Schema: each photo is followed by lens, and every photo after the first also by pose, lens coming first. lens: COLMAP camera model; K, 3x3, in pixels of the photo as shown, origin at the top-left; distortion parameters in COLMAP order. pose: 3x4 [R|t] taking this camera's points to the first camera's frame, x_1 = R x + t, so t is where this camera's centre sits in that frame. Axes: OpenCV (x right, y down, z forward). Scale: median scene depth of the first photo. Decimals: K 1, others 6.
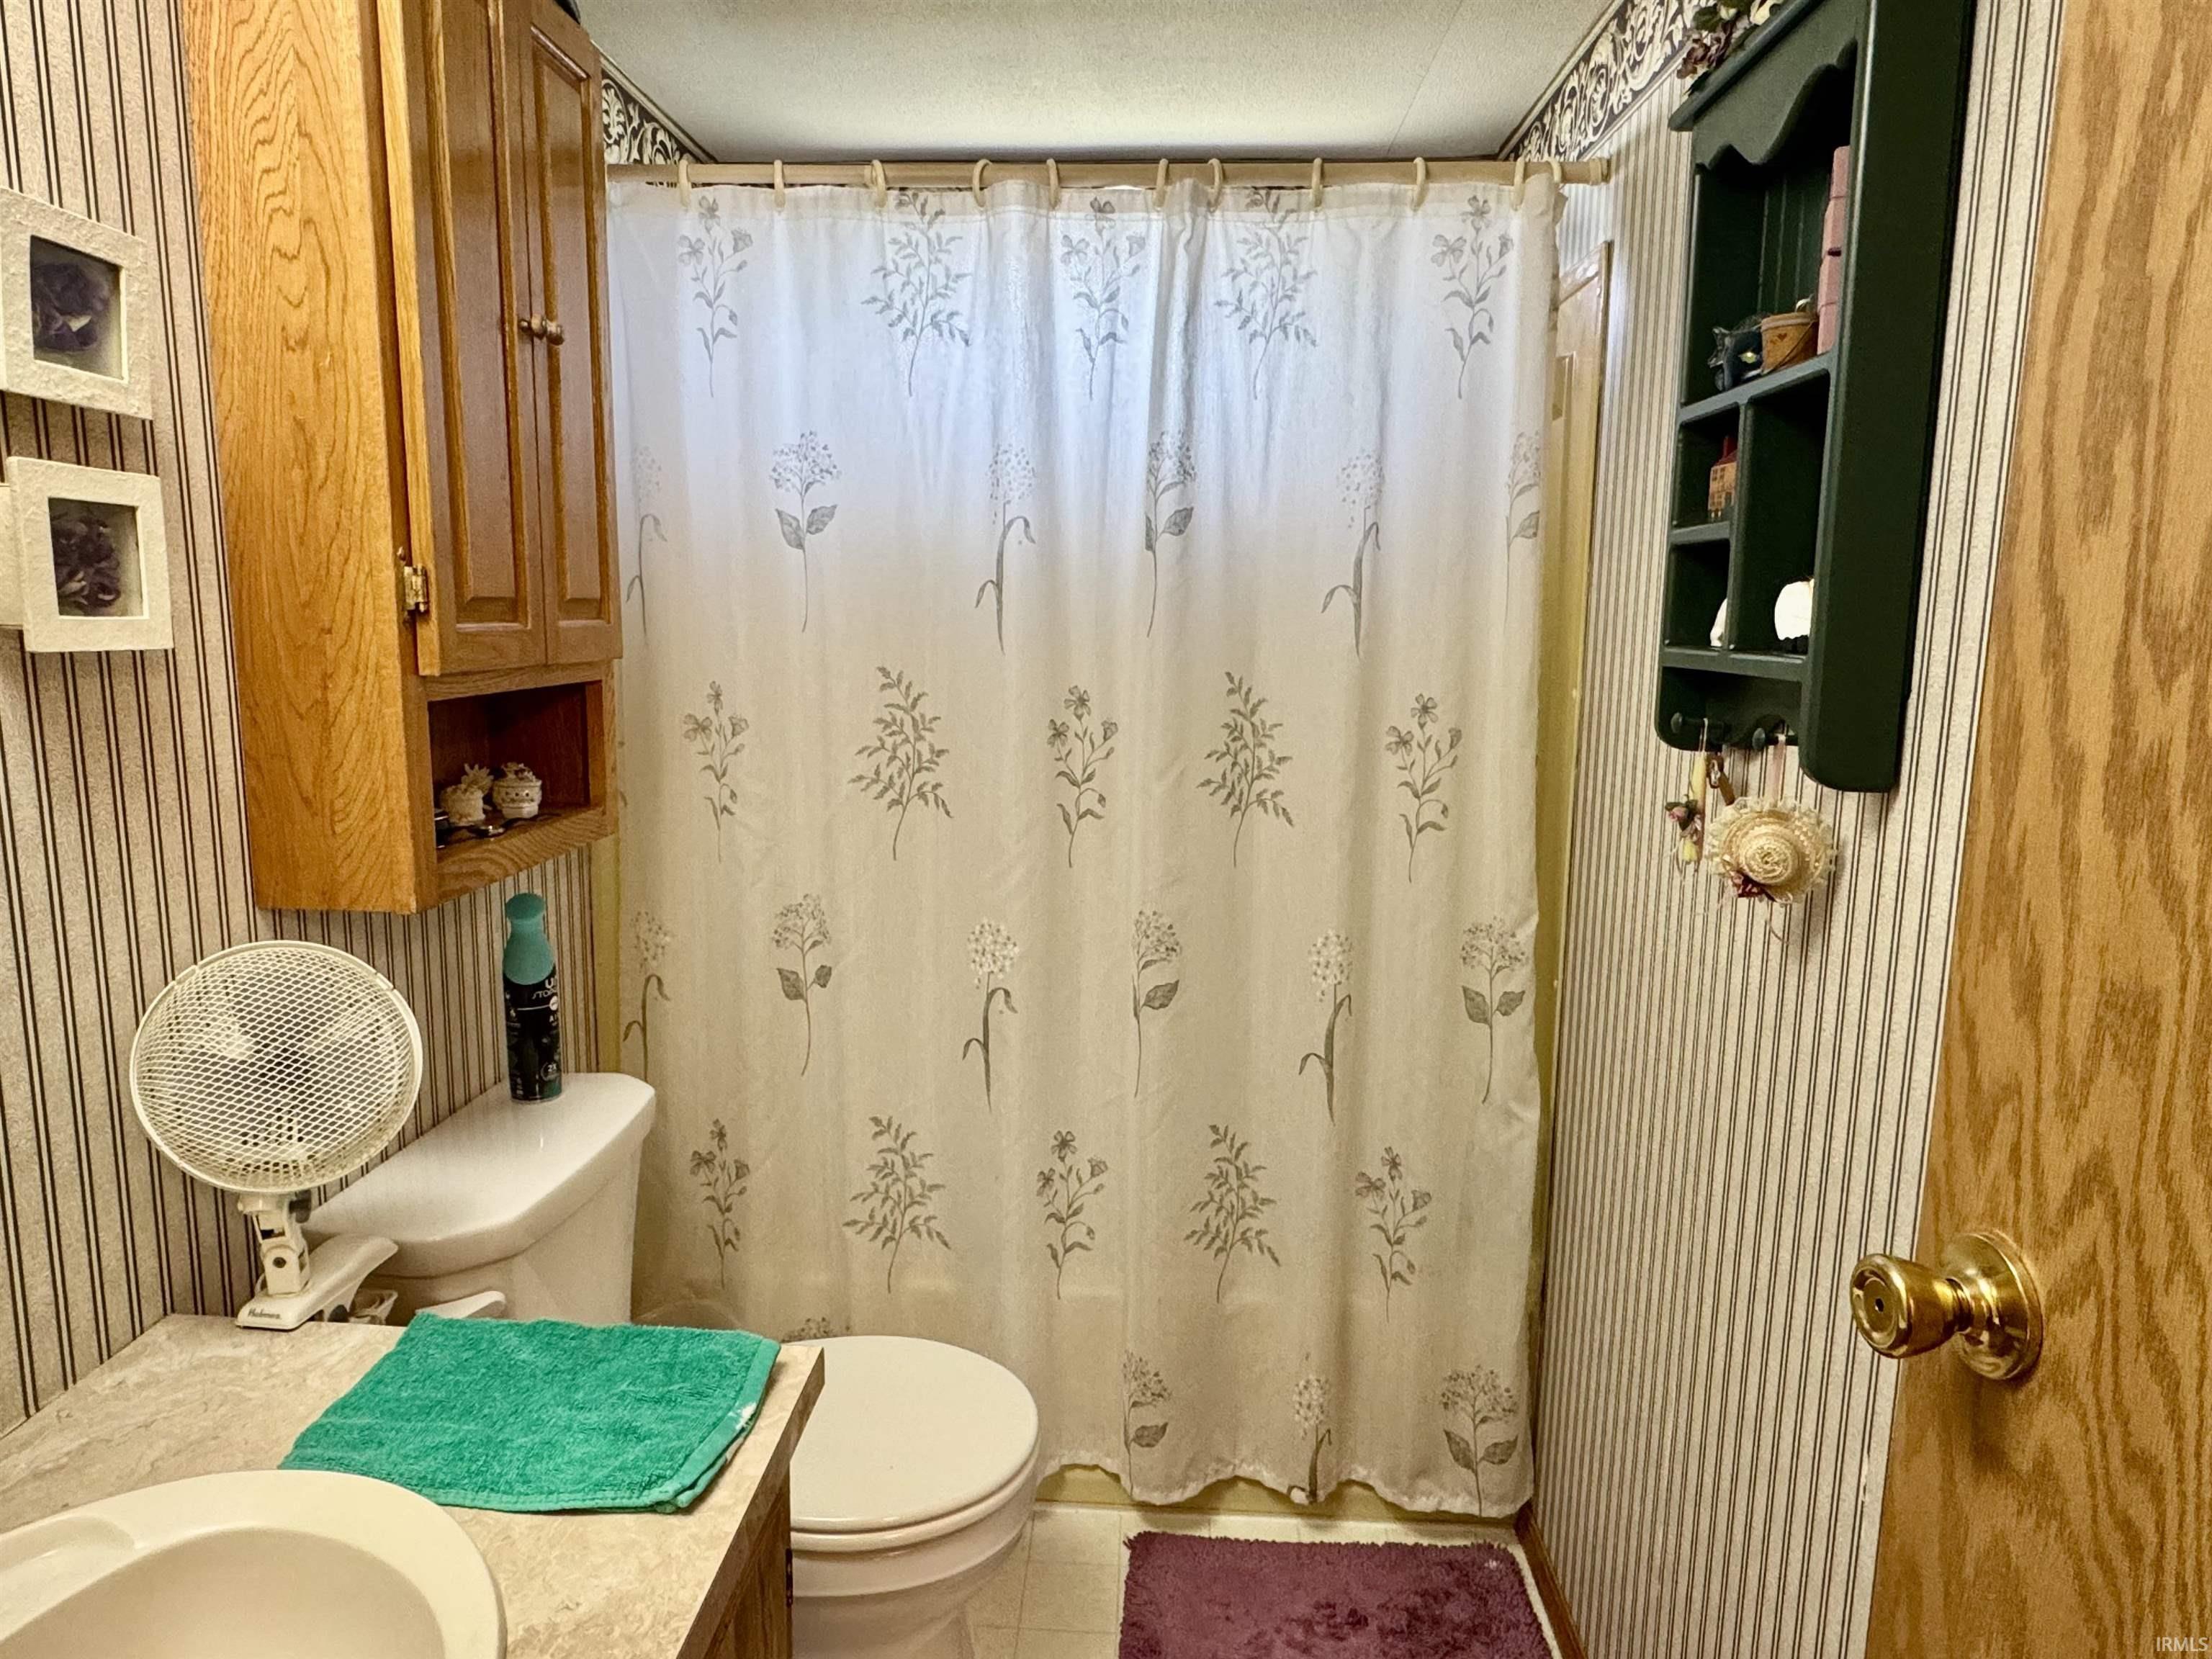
lens RADIAL K [[1365.8, 0, 1106.0], [0, 1365.8, 829.5], [0, 0, 1]] dist [-0.006574, 0.004578]
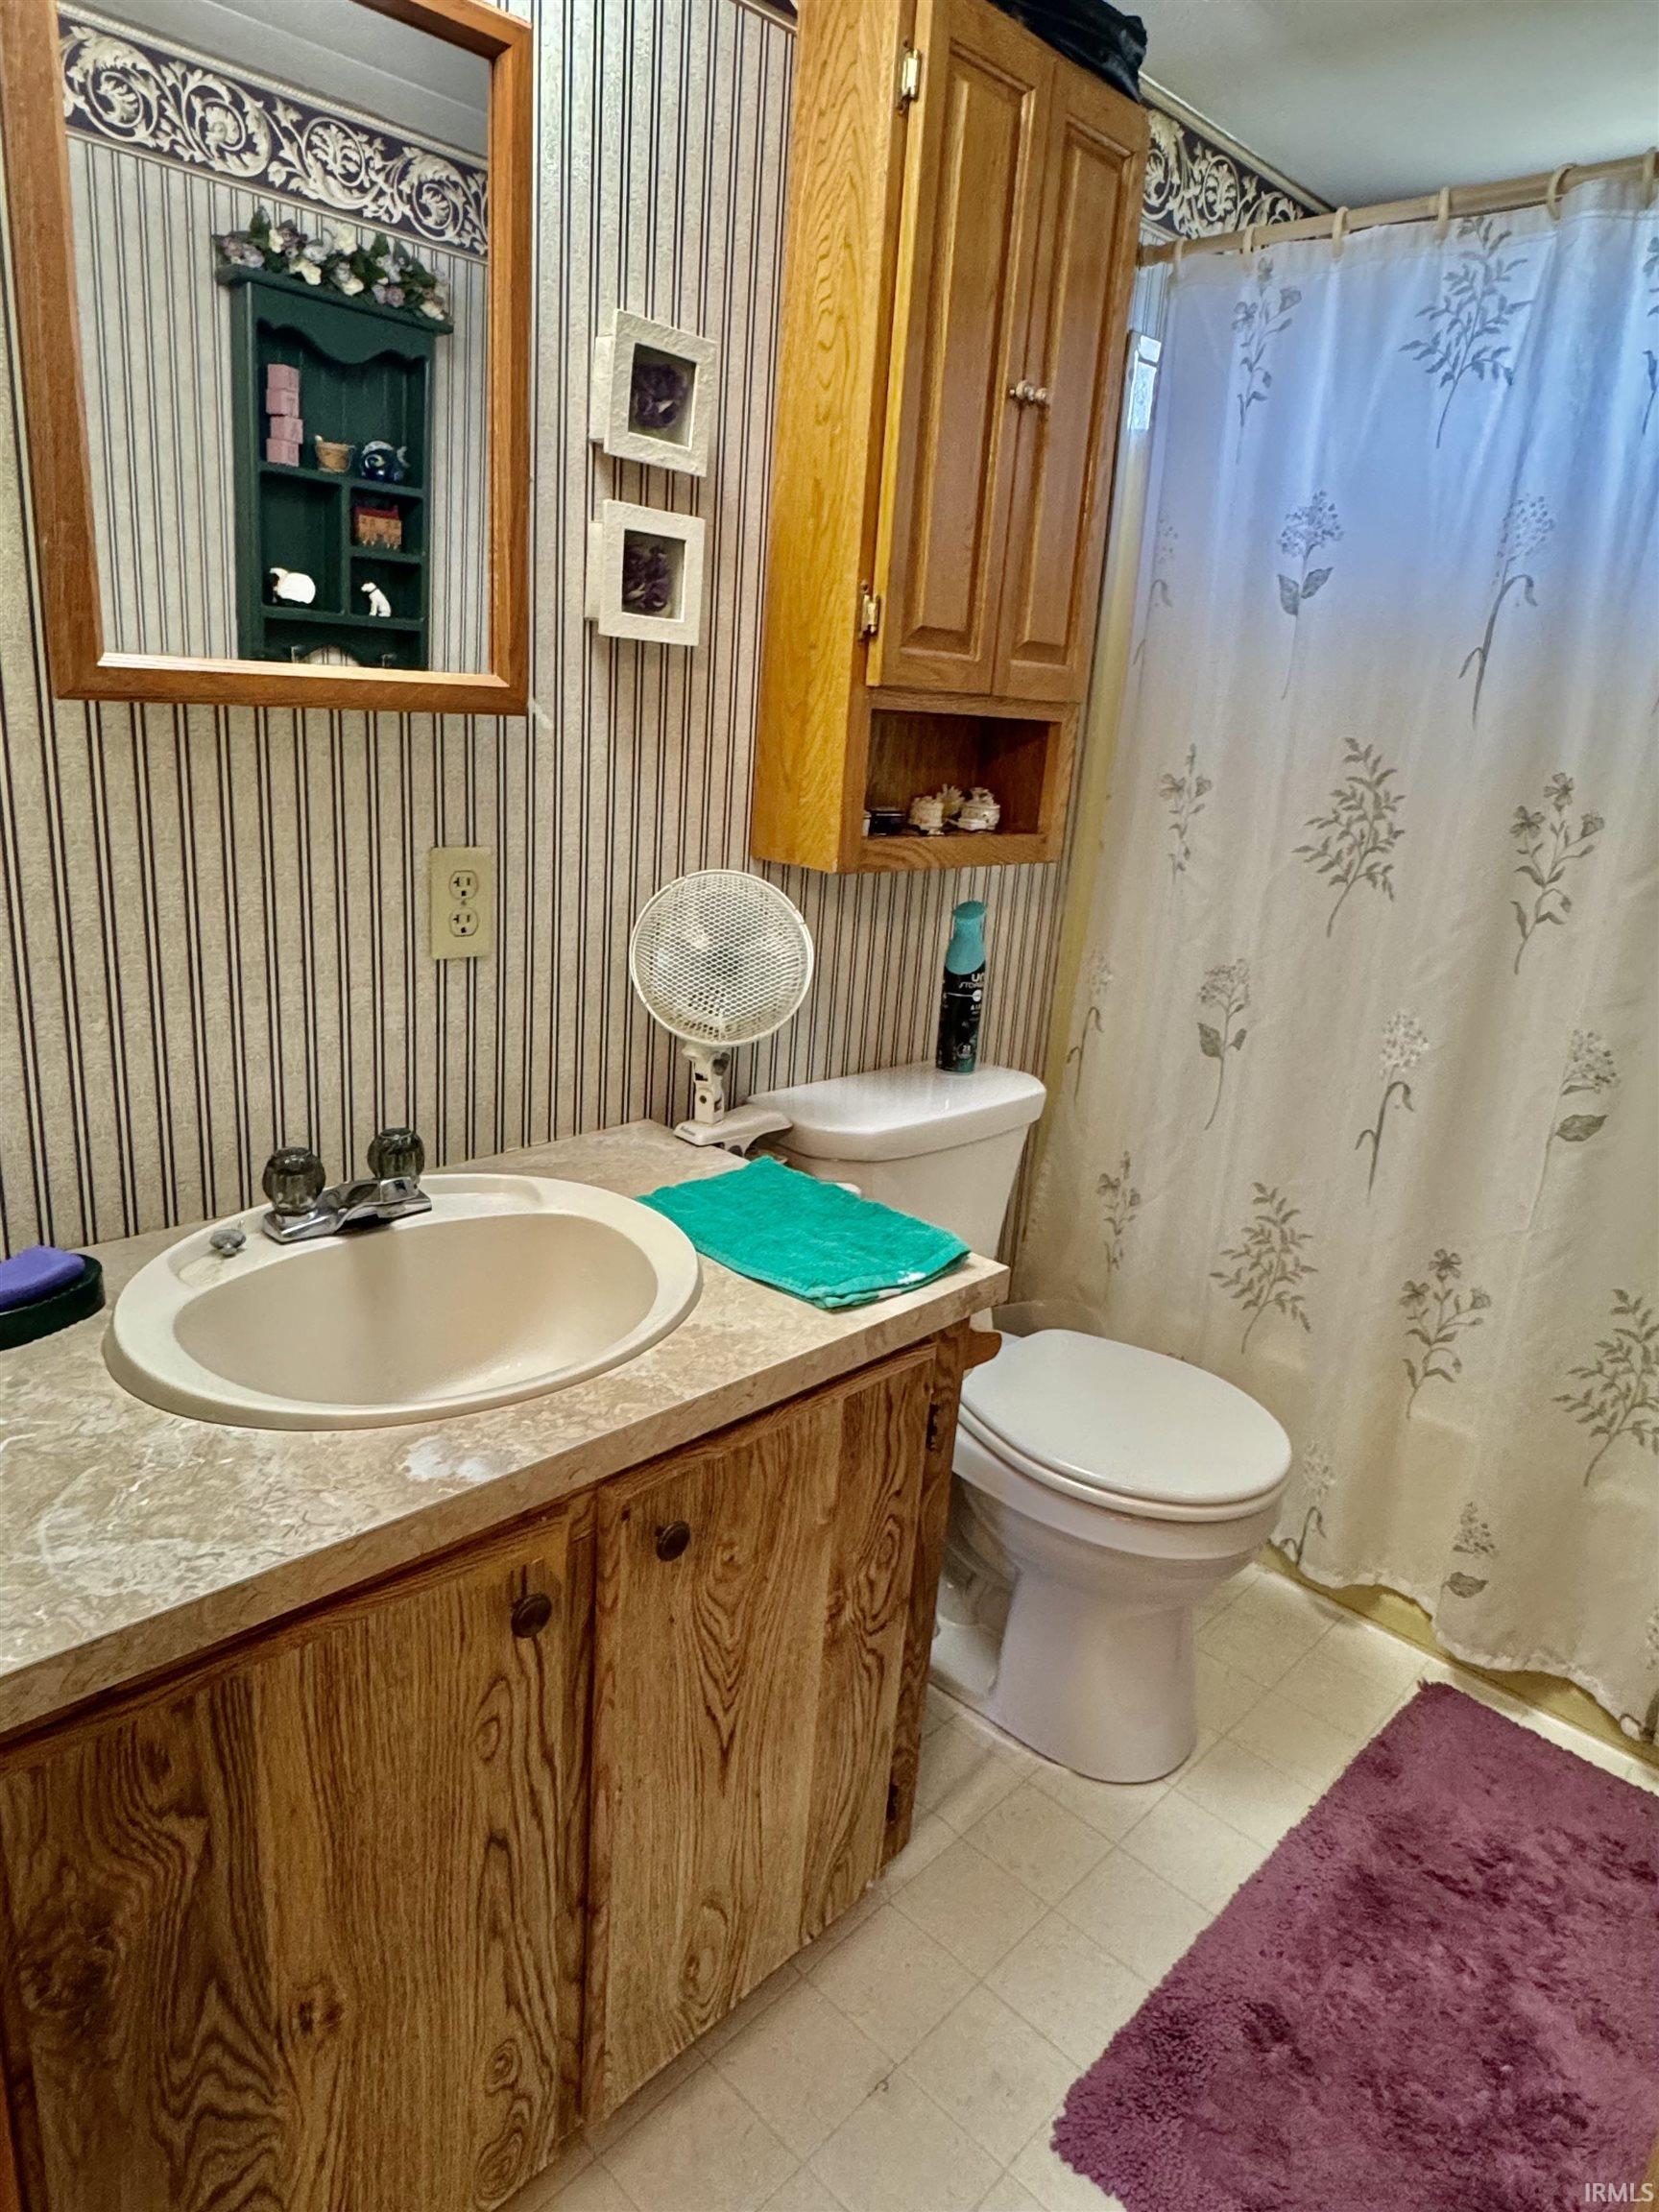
lens RADIAL K [[1365.8, 0, 820.1], [0, 1365.8, 1100.1], [0, 0, 1]] dist [-0.006574, 0.004578]
pose [[0.749906, 0.220607, -0.623678, 0.233412], [-0.164043, 0.975326, 0.147747, 0.056549], [0.640883, -0.008486, 0.767592, -0.005780]]
